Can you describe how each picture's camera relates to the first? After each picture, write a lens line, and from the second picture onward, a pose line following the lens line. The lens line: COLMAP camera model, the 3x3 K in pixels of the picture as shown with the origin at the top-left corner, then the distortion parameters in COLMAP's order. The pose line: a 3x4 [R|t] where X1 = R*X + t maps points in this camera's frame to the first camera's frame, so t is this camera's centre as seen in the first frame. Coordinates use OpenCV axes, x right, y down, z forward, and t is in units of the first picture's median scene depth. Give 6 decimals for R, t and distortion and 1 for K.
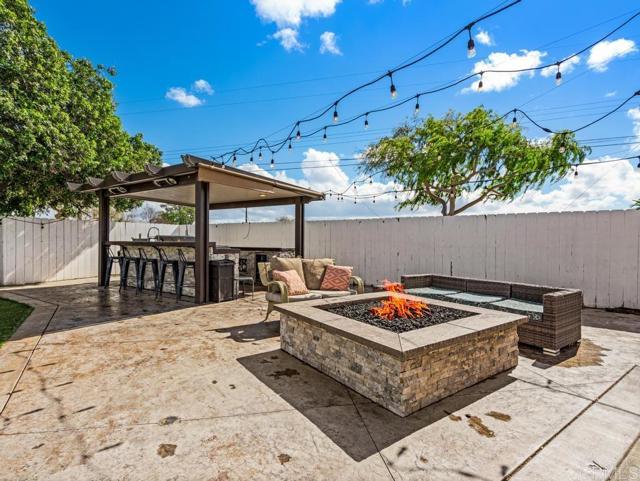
lens RADIAL K [[323.5, 0, 319.2], [0, 323.5, 237.2], [0, 0, 1]] dist [-0.002524, -0.000501]
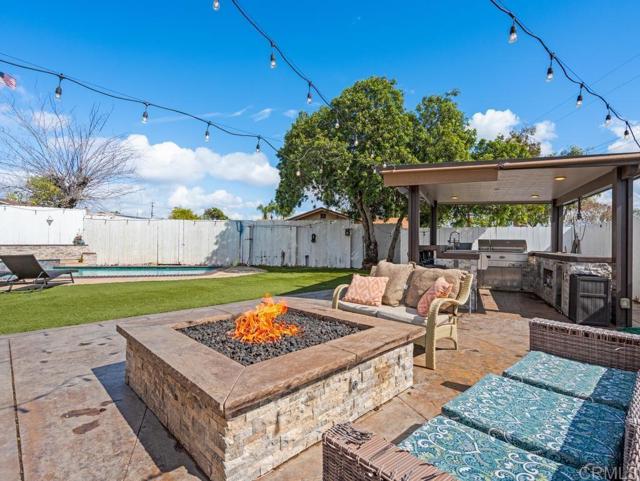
lens RADIAL K [[323.5, 0, 319.2], [0, 323.5, 237.2], [0, 0, 1]] dist [-0.002524, -0.000501]
pose [[0.154166, -0.028386, -0.987637, 1.620411], [0.004094, 0.999597, -0.028090, 0.048952], [0.988036, 0.000287, 0.154220, 1.556888]]
